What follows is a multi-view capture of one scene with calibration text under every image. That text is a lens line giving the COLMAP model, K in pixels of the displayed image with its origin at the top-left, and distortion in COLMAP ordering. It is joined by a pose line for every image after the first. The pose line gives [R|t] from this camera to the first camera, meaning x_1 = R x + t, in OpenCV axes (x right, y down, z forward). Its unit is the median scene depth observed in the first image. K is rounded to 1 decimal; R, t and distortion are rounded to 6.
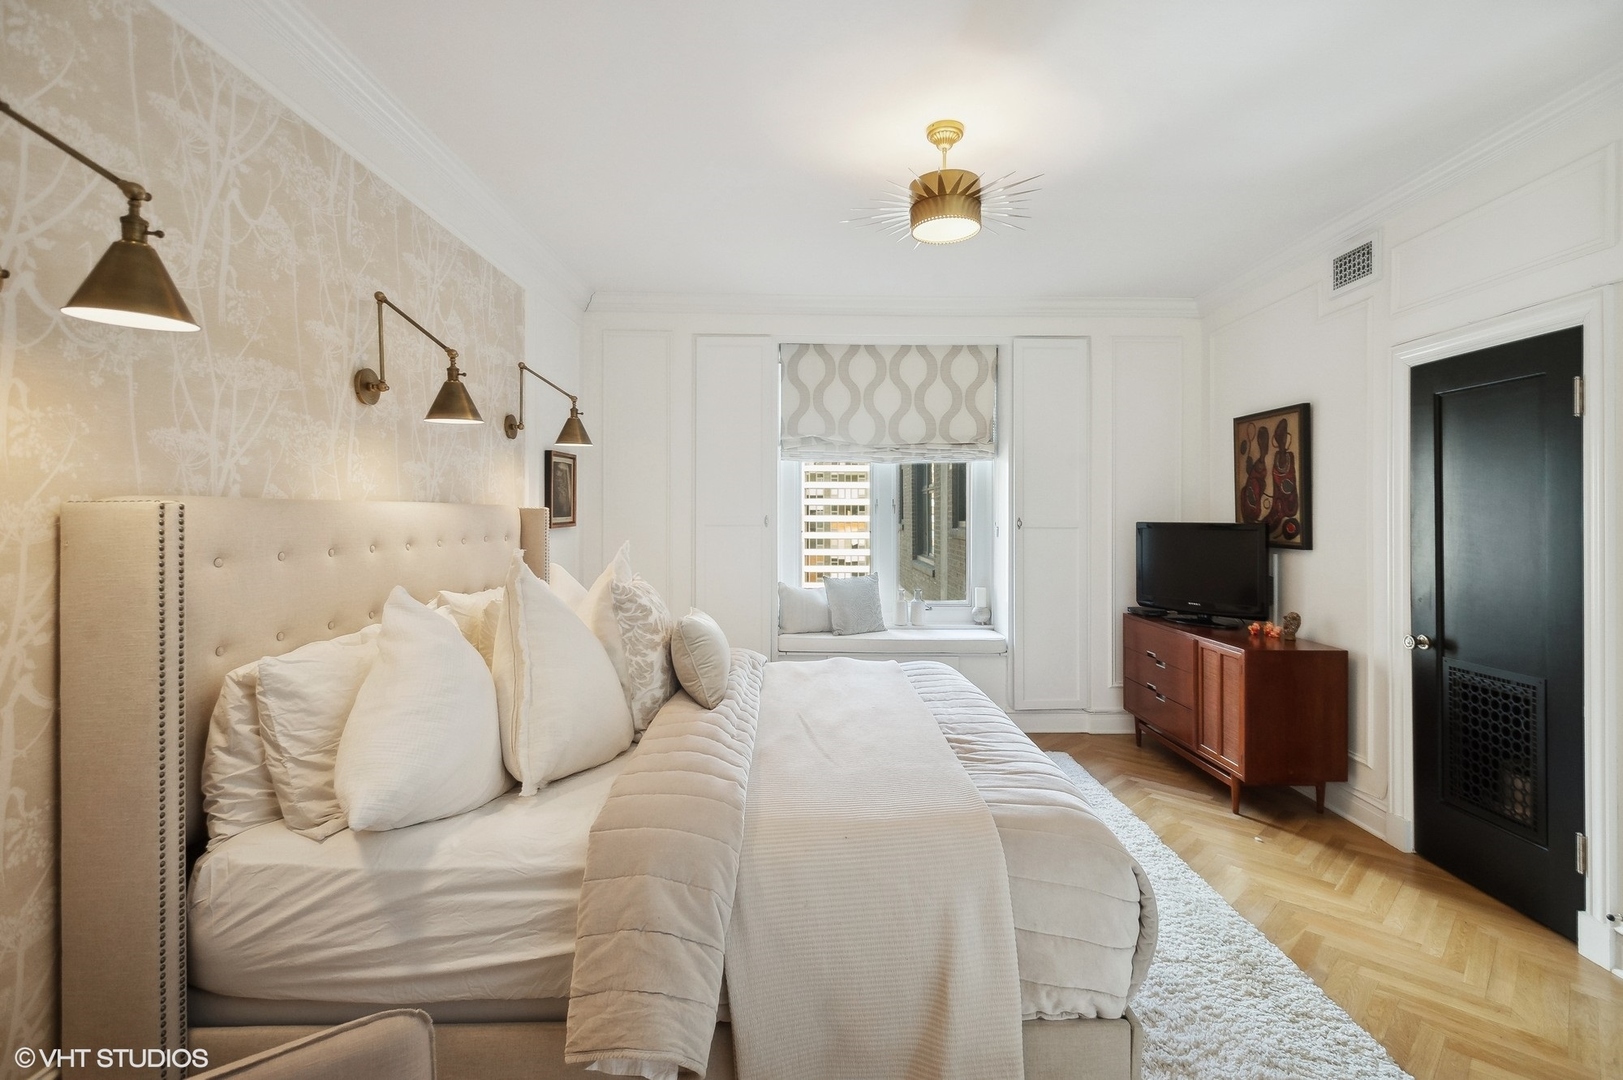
lens RADIAL K [[763.8, 0, 813.8], [0, 763.8, 514.4], [0, 0, 1]] dist [0.011780, -0.000177]
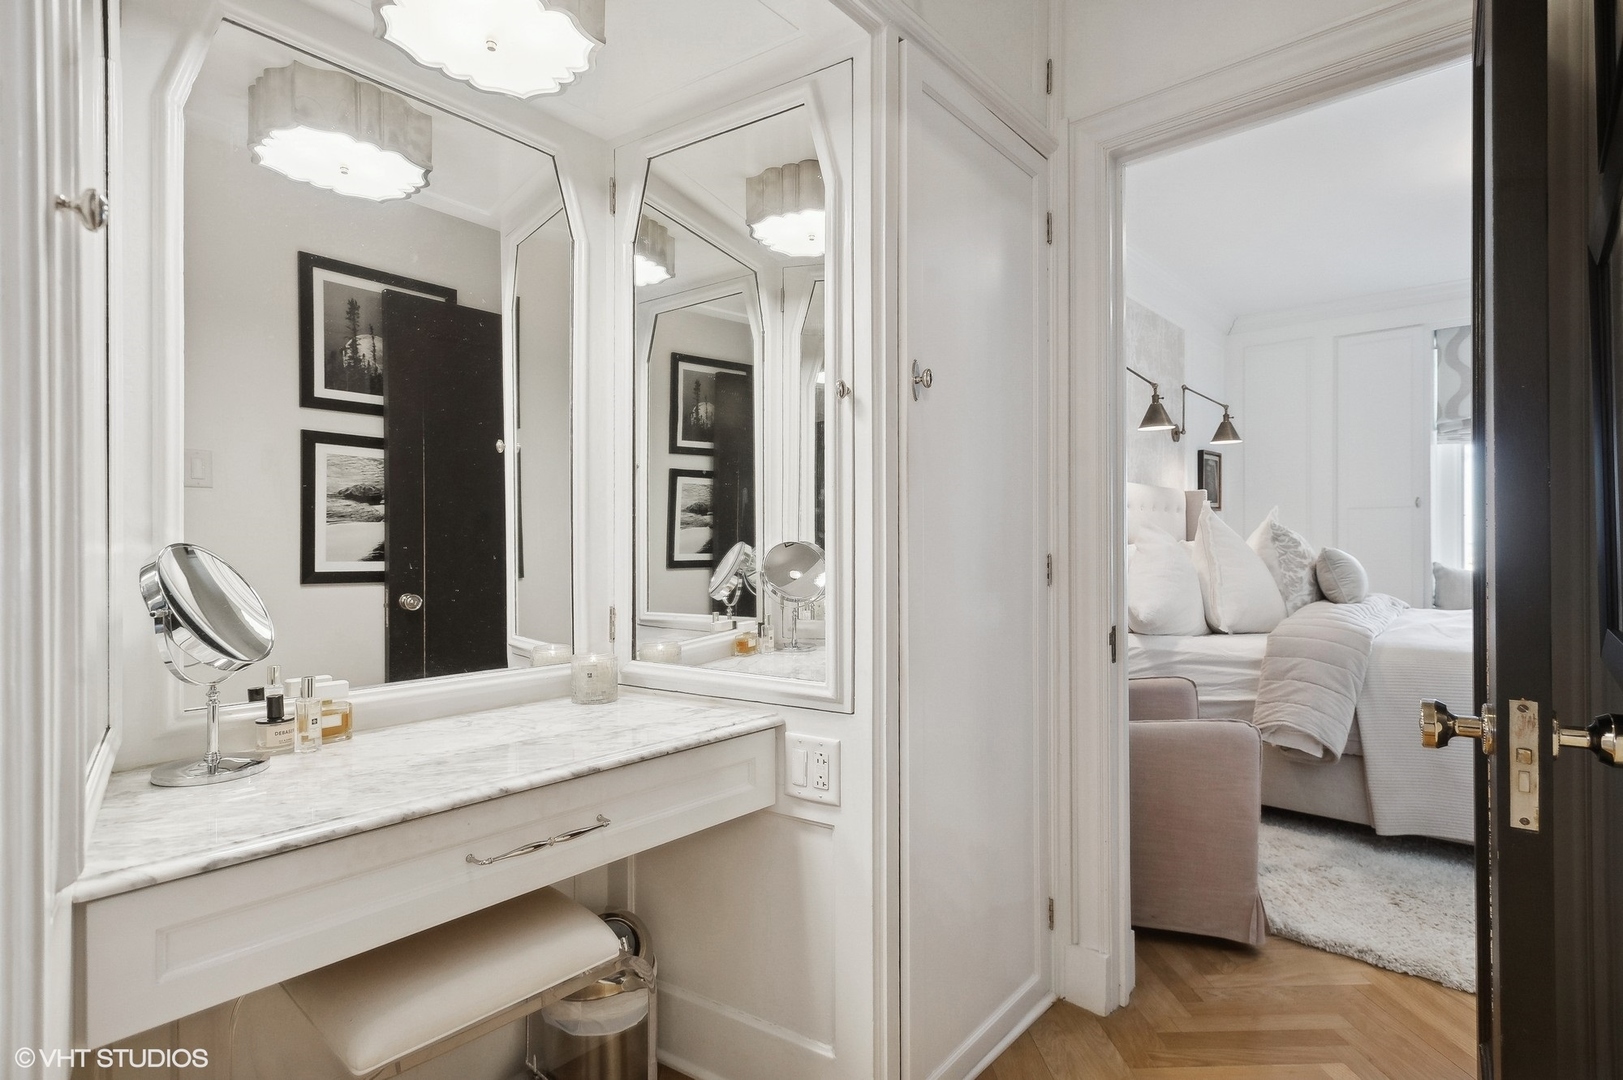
lens RADIAL K [[790.0, 0, 809.1], [0, 790.0, 540.6], [0, 0, 1]] dist [-0.000006, -0.000026]
pose [[0.734926, -0.004594, -0.678132, 0.085754], [0.005371, 0.999985, -0.000953, 0.083291], [0.678126, -0.002942, 0.734940, -0.529299]]
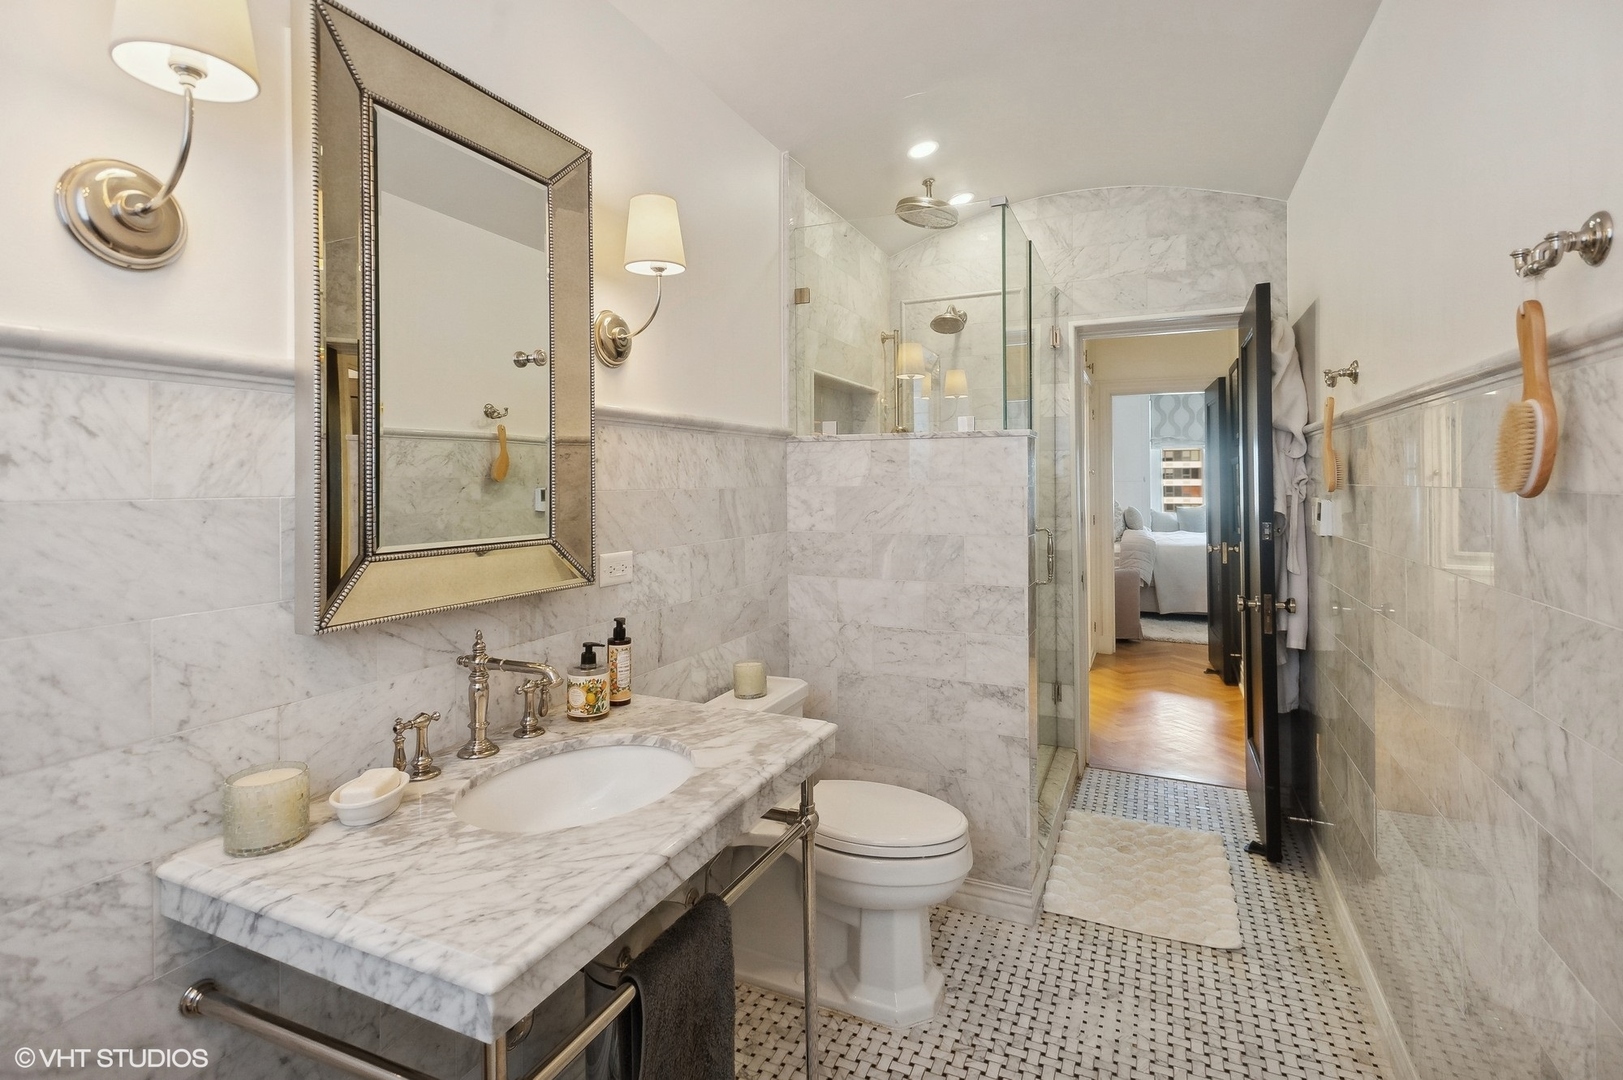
lens RADIAL K [[765.3, 0, 815.7], [0, 765.3, 489.1], [0, 0, 1]] dist [0.013004, -0.005115]
pose [[0.911685, -0.006834, -0.410833, -0.029100], [0.011437, 0.999896, 0.008747, 0.009304], [0.410730, -0.012673, 0.911669, -1.877958]]
